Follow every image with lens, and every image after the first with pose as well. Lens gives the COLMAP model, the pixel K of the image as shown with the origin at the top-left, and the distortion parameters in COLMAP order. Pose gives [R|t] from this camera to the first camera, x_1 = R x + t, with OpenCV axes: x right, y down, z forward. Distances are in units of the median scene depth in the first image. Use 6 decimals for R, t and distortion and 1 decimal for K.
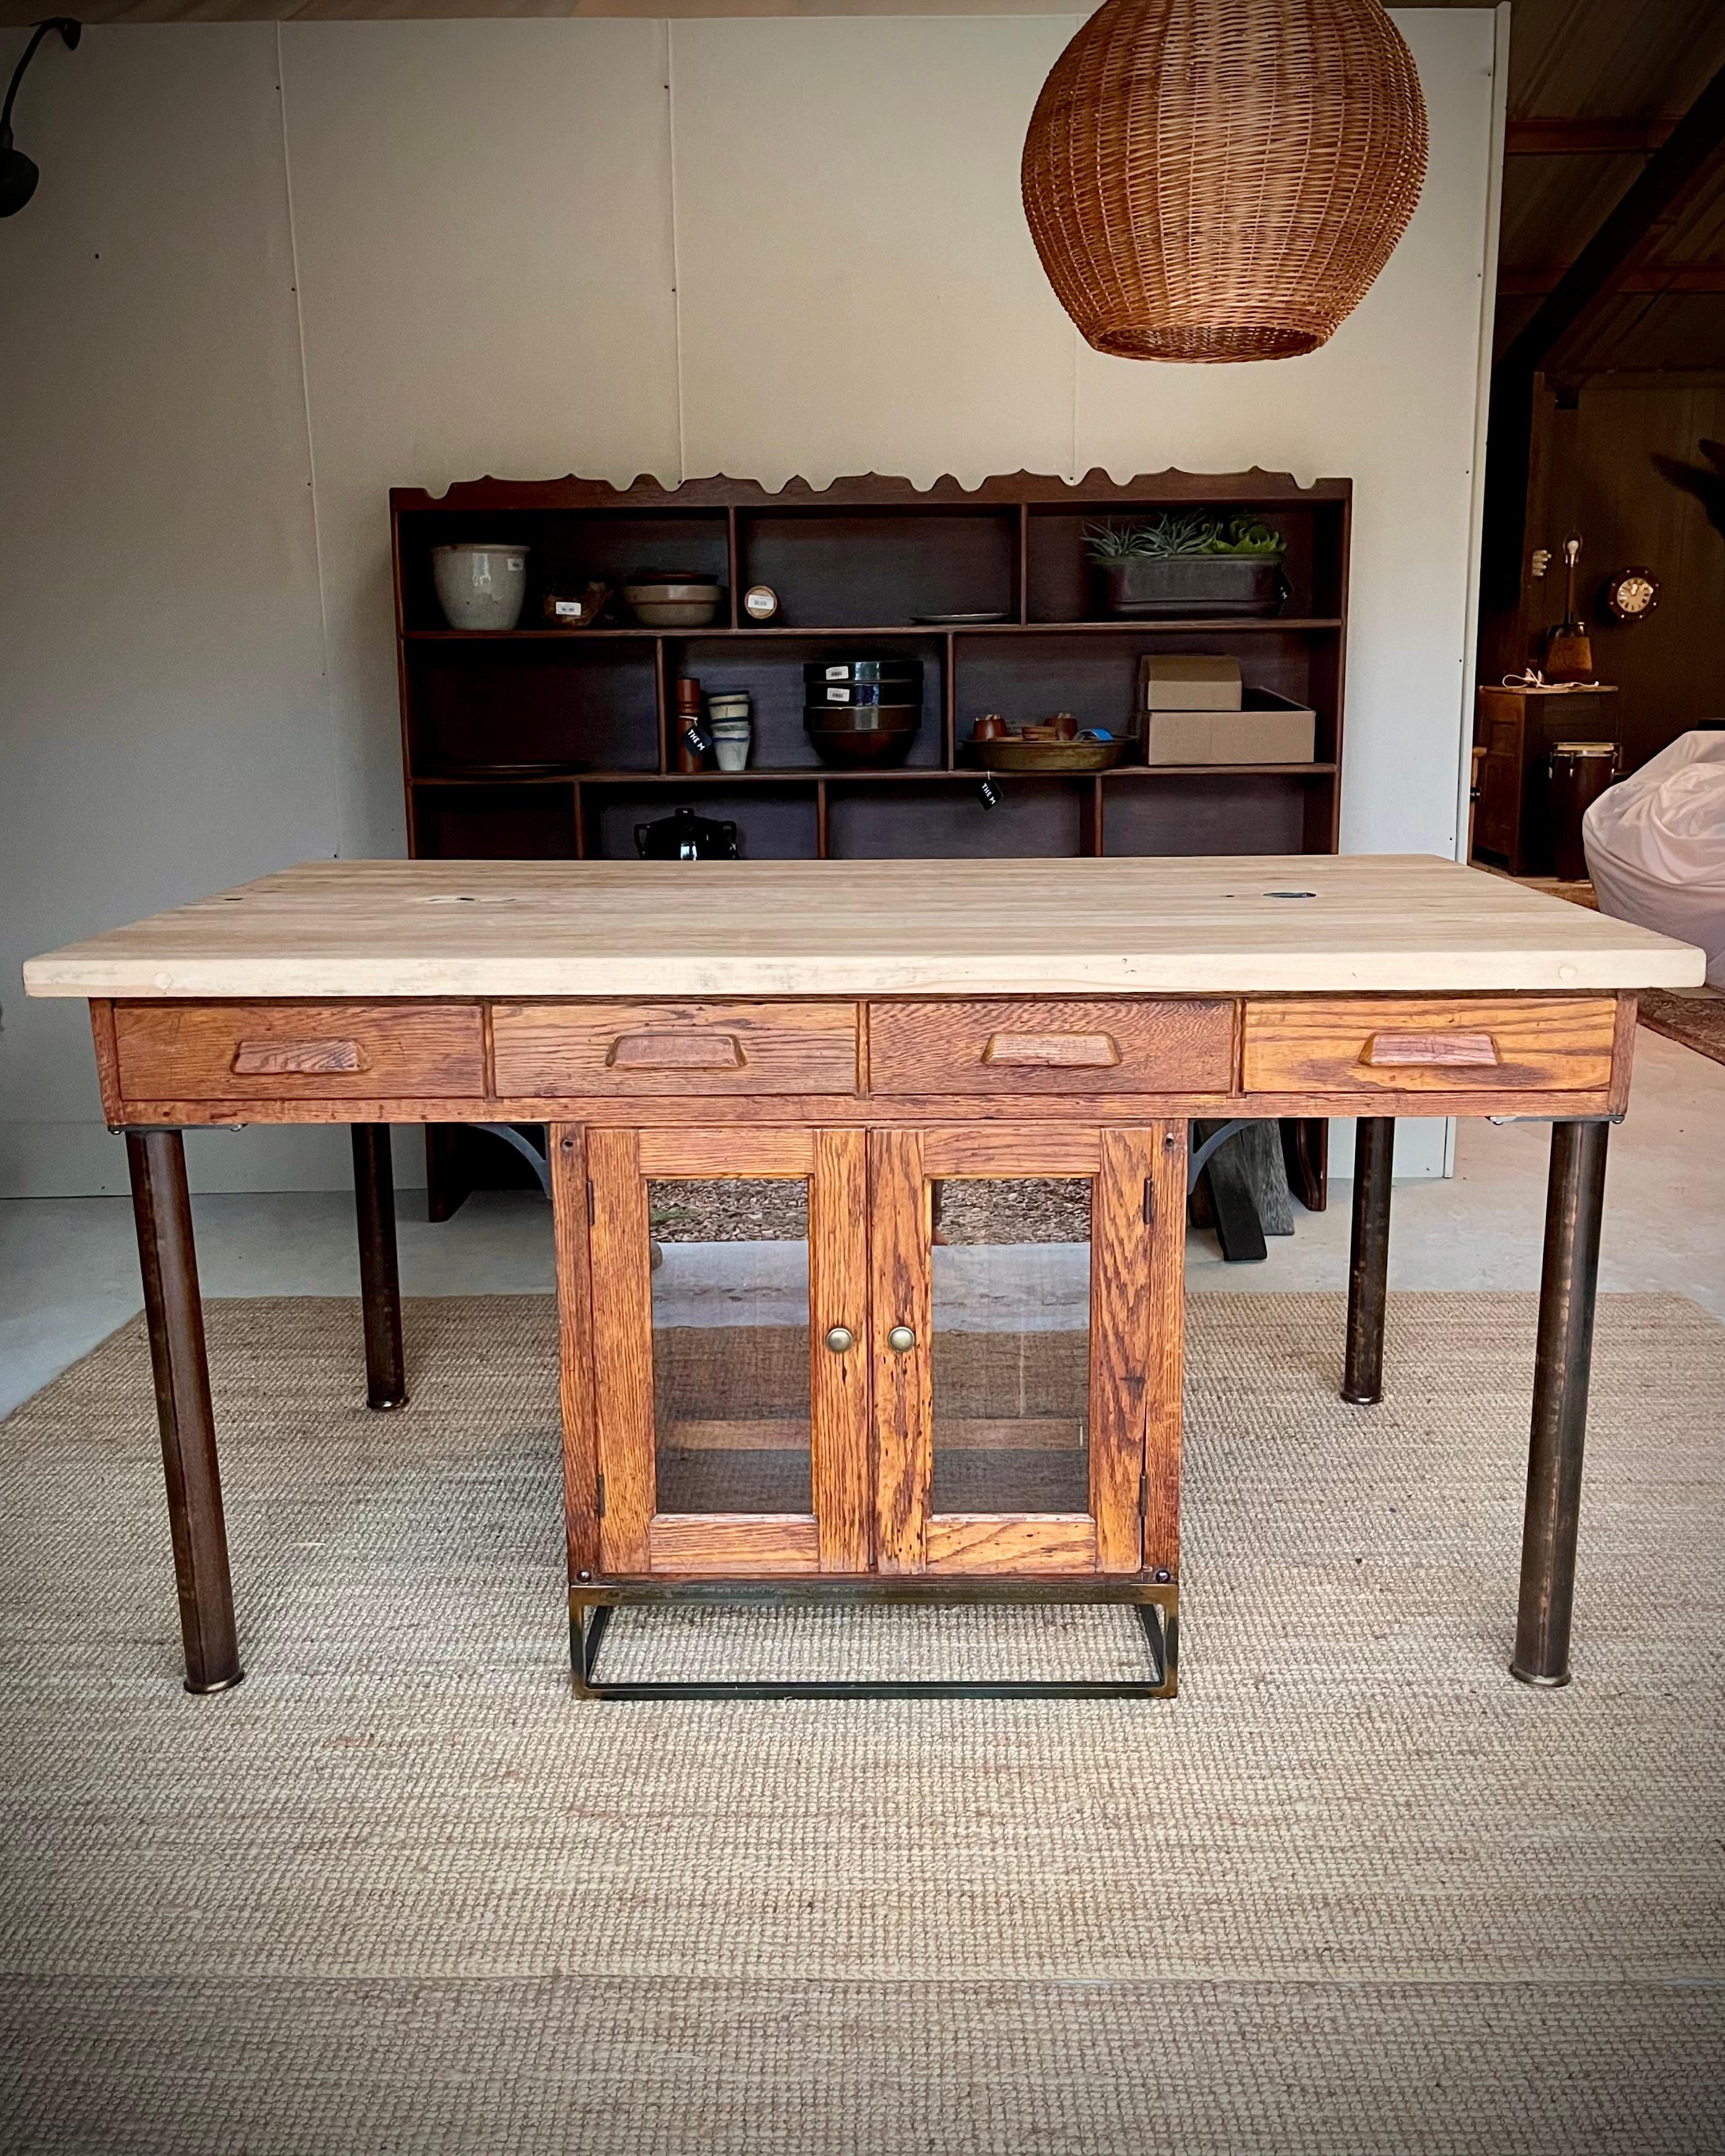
lens RADIAL K [[1910.0, 0, 875.2], [0, 1910.0, 1030.4], [0, 0, 1]] dist [0.049287, -0.086142]
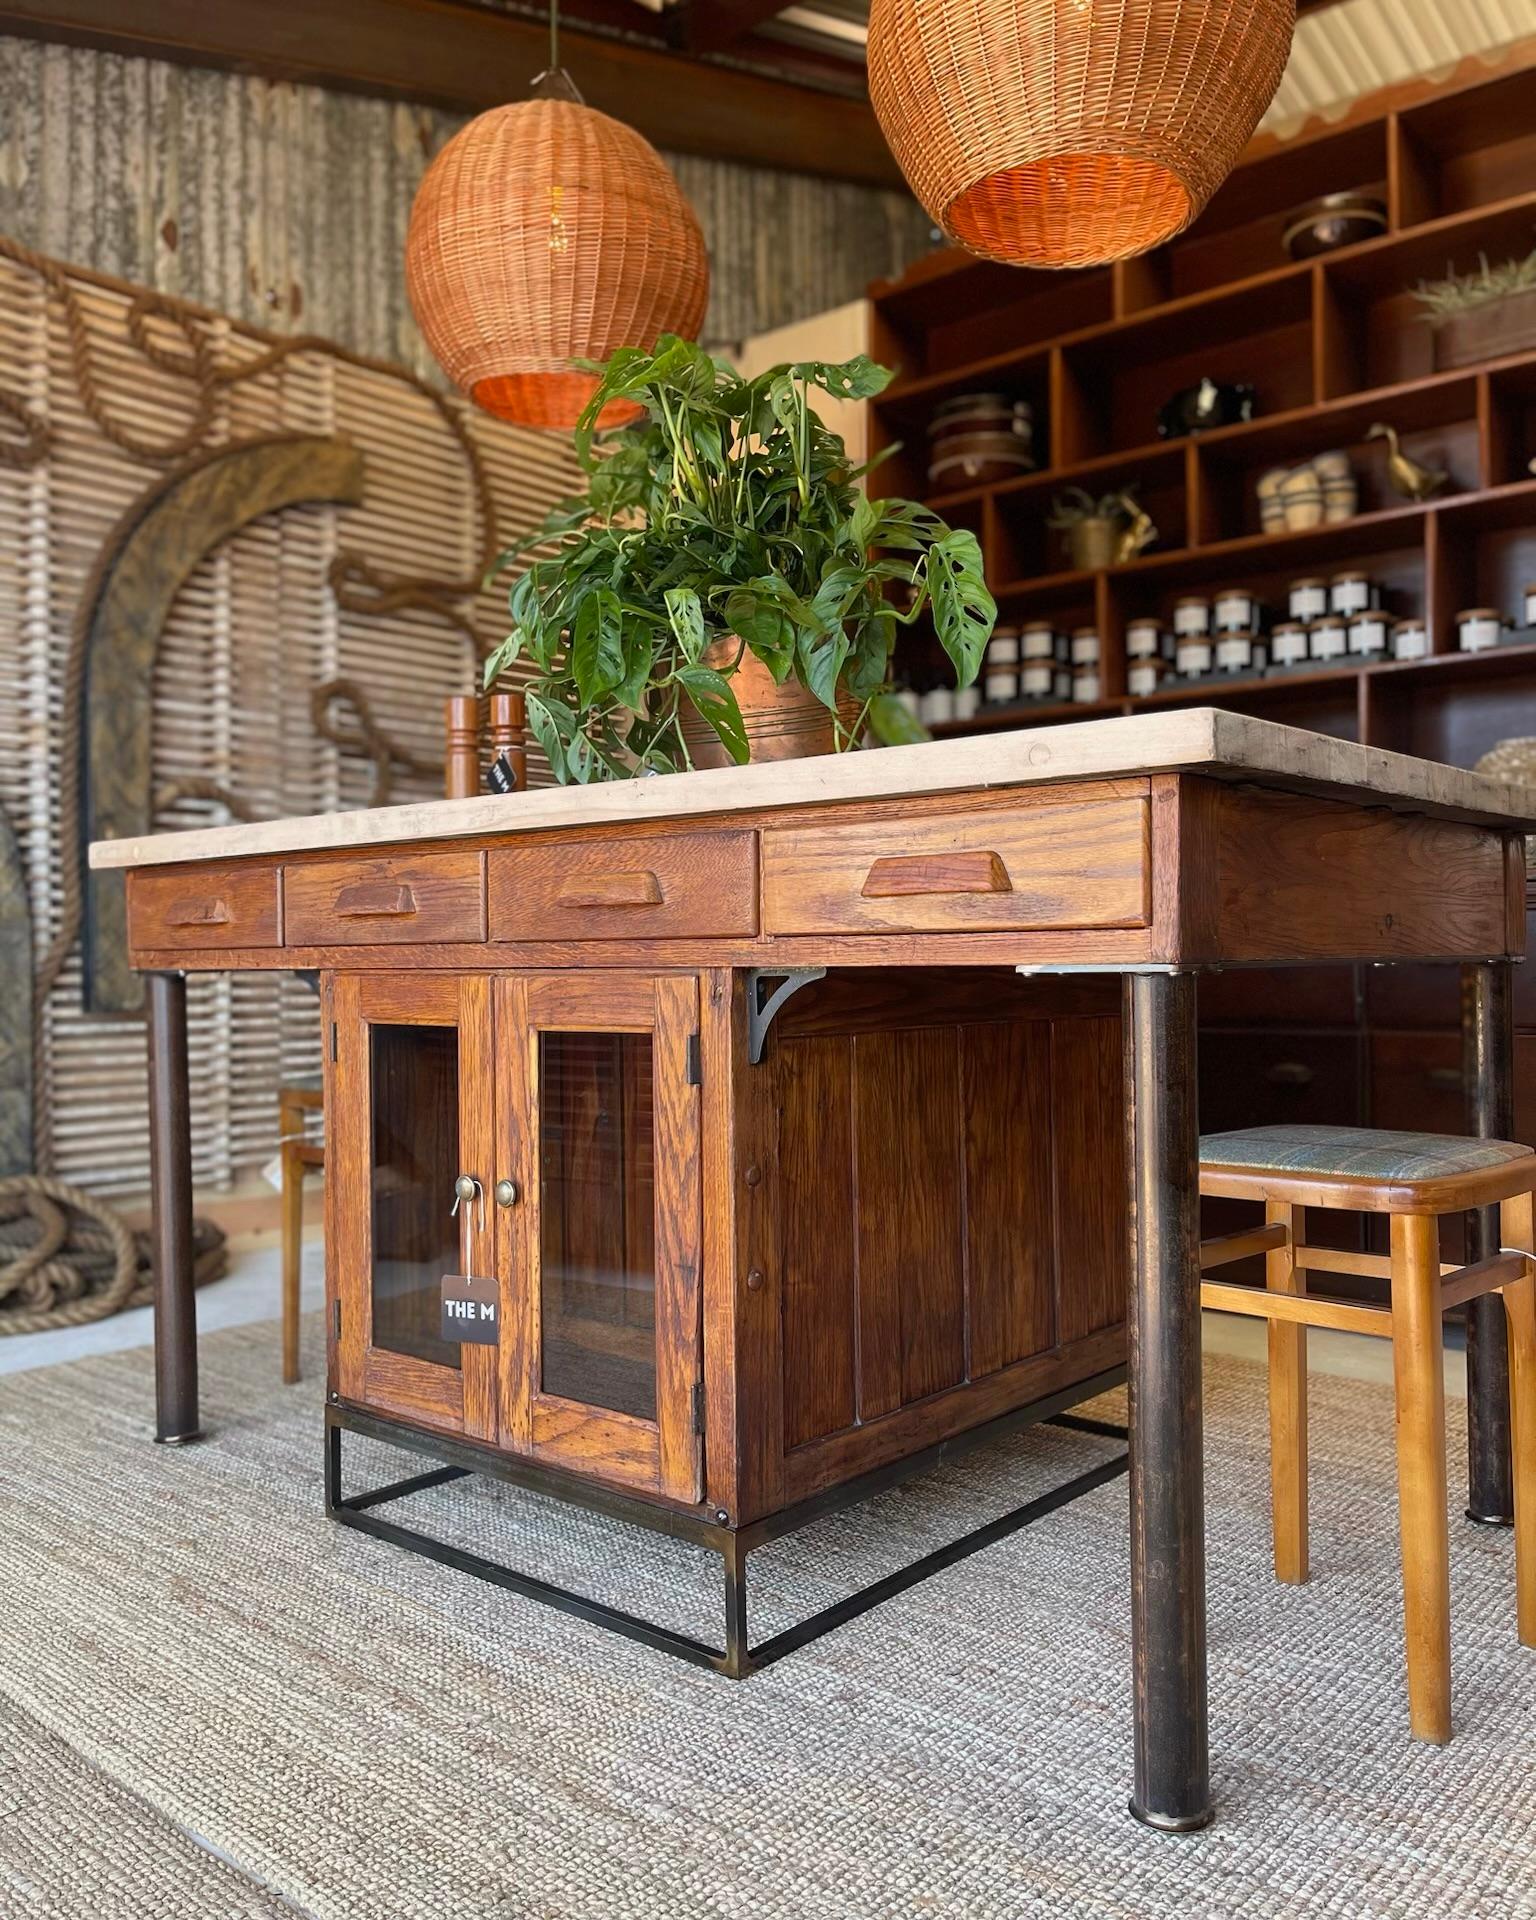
lens RADIAL K [[1561.8, 0, 760.2], [0, 1561.8, 944.3], [0, 0, 1]] dist [0.032960, -0.040622]
pose [[0.760491, -0.004670, -0.649331, 0.641032], [-0.118645, 0.982141, -0.146021, 0.138257], [0.638417, 0.188088, 0.746356, 0.457452]]
